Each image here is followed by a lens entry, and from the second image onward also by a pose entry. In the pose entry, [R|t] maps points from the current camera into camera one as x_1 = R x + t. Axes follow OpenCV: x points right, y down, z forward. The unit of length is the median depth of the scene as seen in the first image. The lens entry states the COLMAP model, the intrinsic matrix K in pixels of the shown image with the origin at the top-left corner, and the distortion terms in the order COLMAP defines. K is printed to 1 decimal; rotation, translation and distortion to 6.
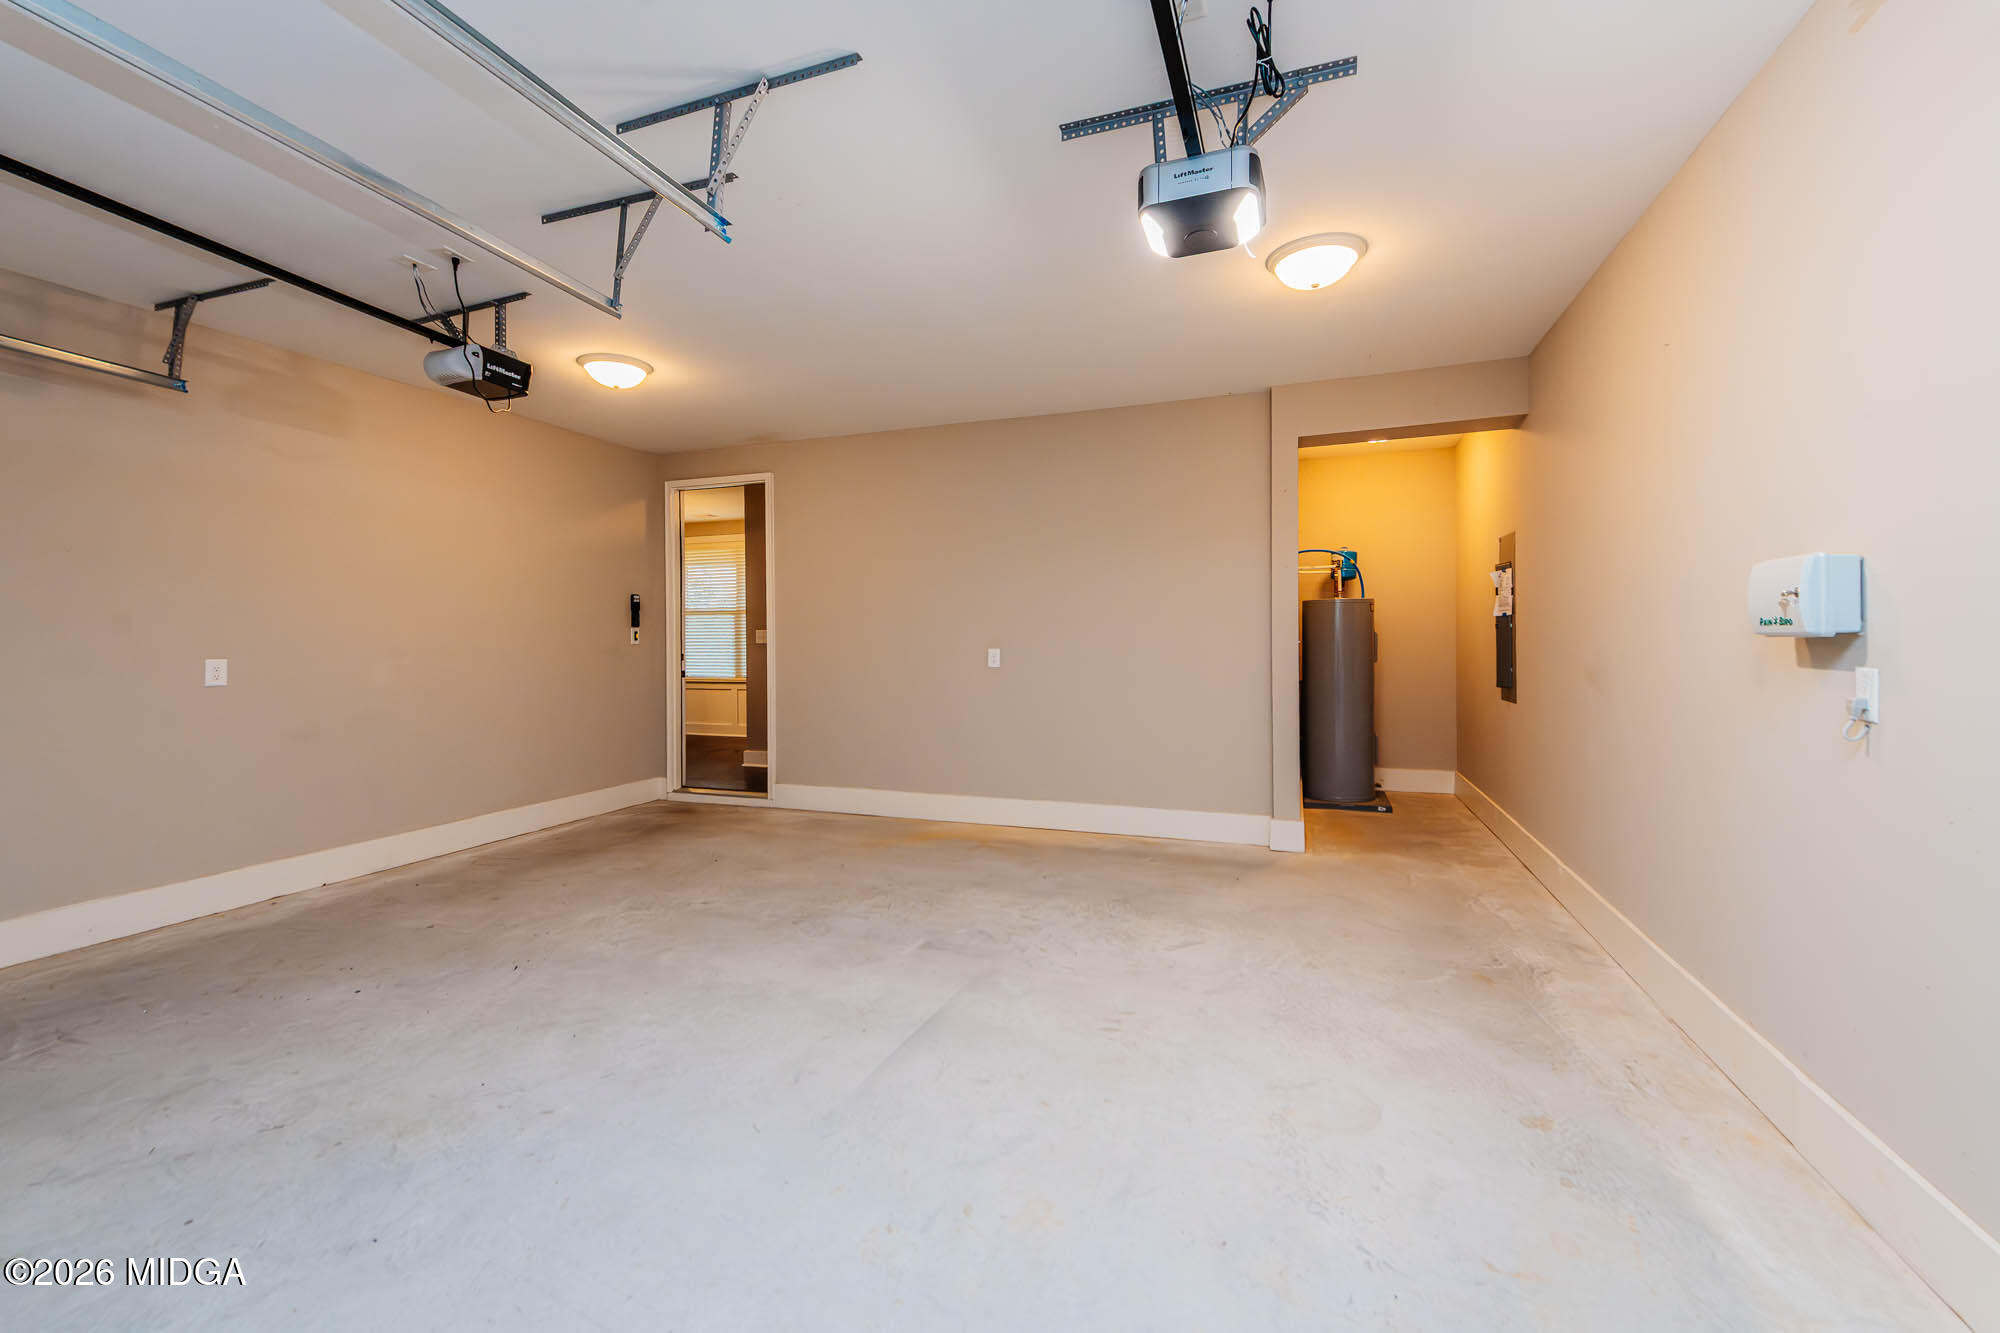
lens RADIAL K [[786.1, 0, 990.0], [0, 786.1, 643.7], [0, 0, 1]] dist [0.001786, -0.000688]
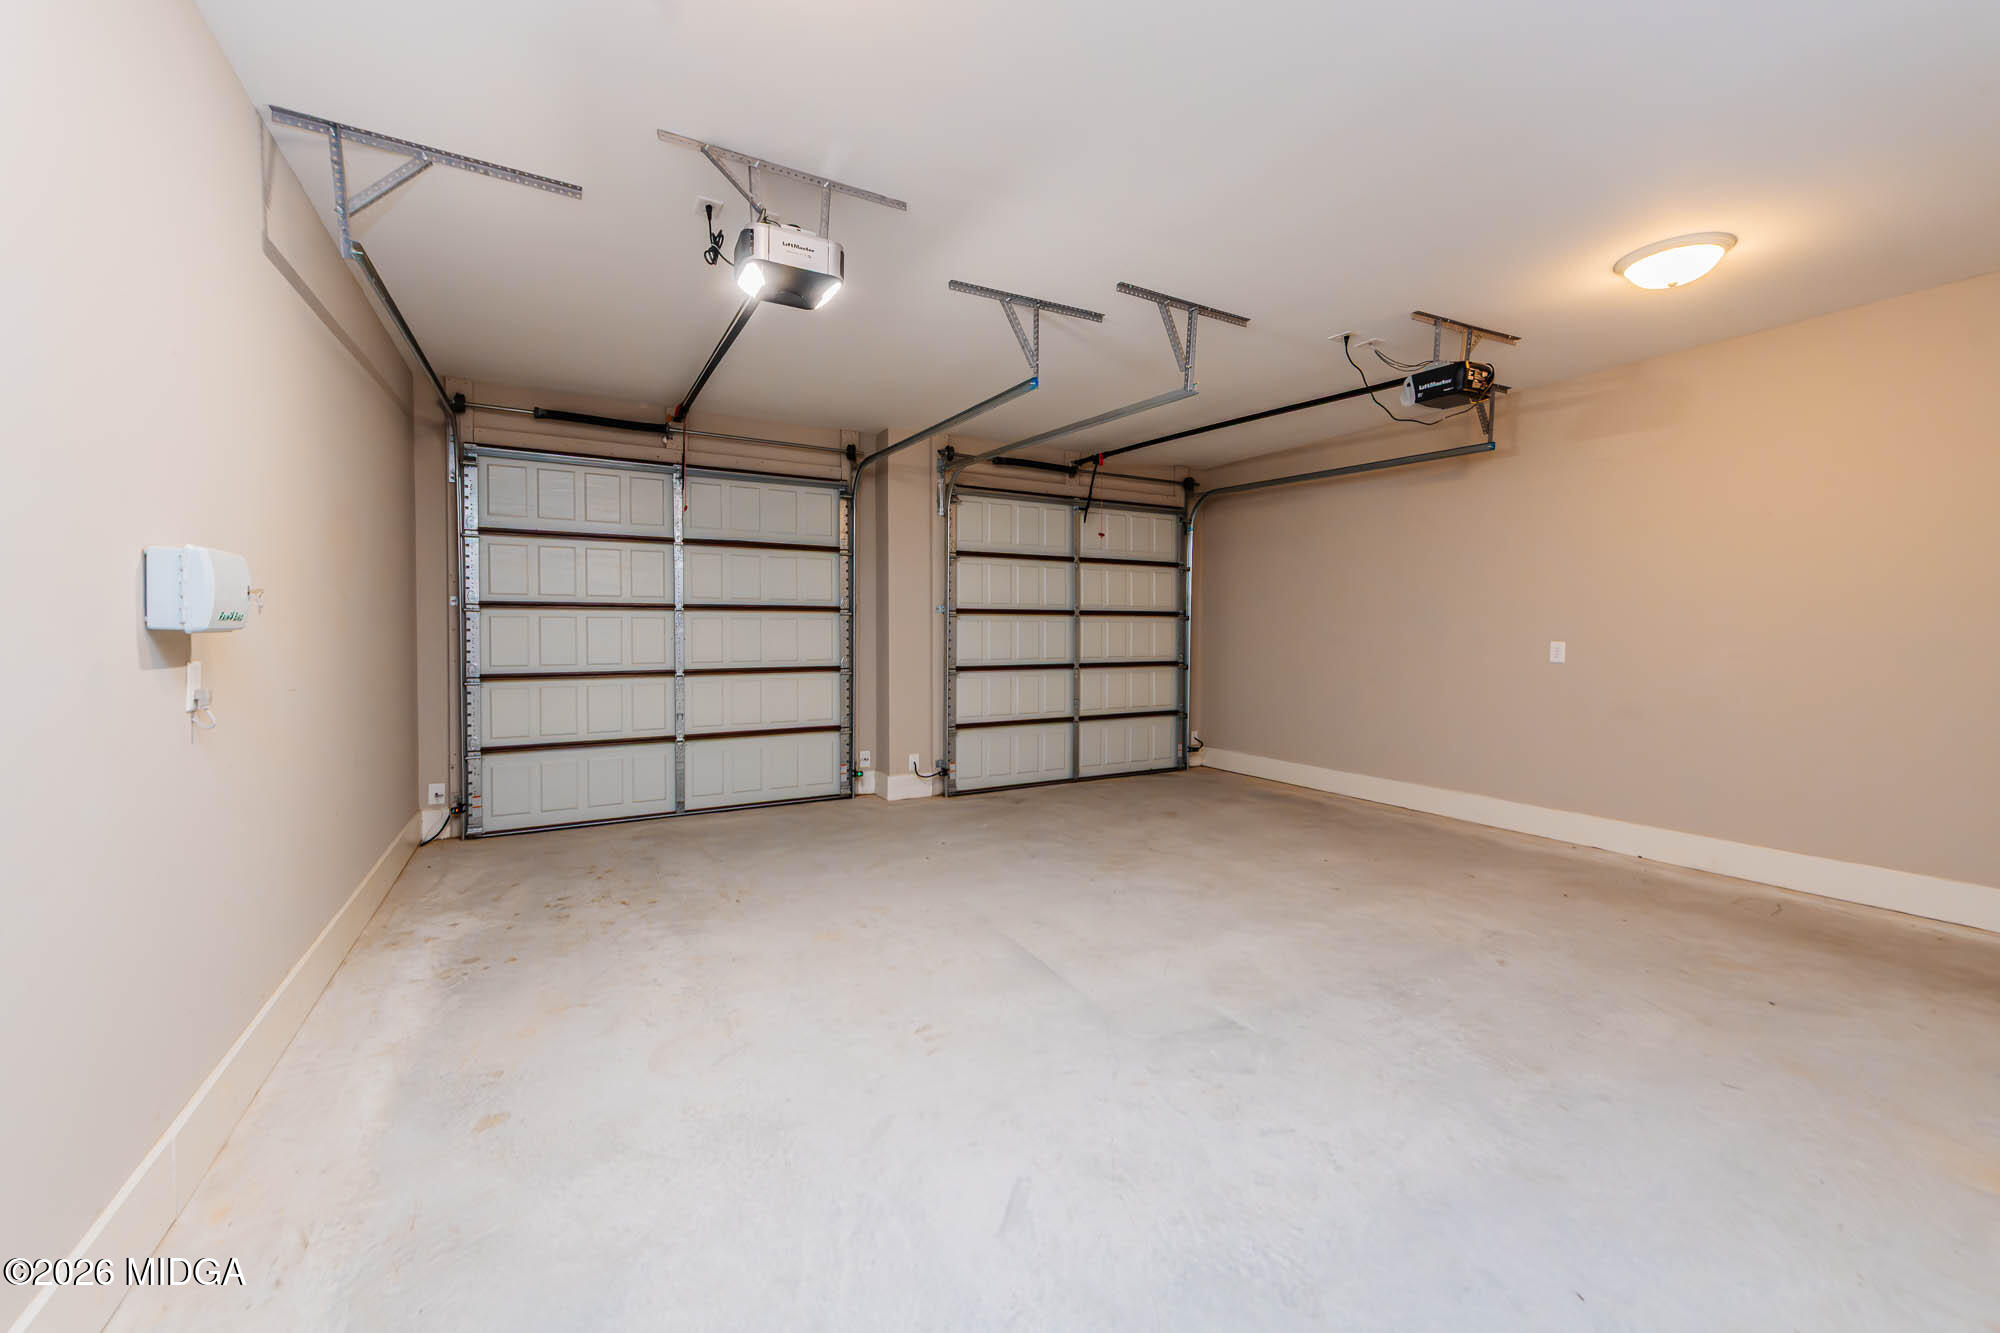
lens RADIAL K [[796.6, 0, 1019.5], [0, 796.6, 642.2], [0, 0, 1]] dist [-0.000024, -0.000259]
pose [[-0.629013, 0.015587, -0.777238, 0.605029], [-0.003420, 0.999734, 0.022817, -0.005854], [0.777387, 0.017010, -0.628792, 1.230452]]
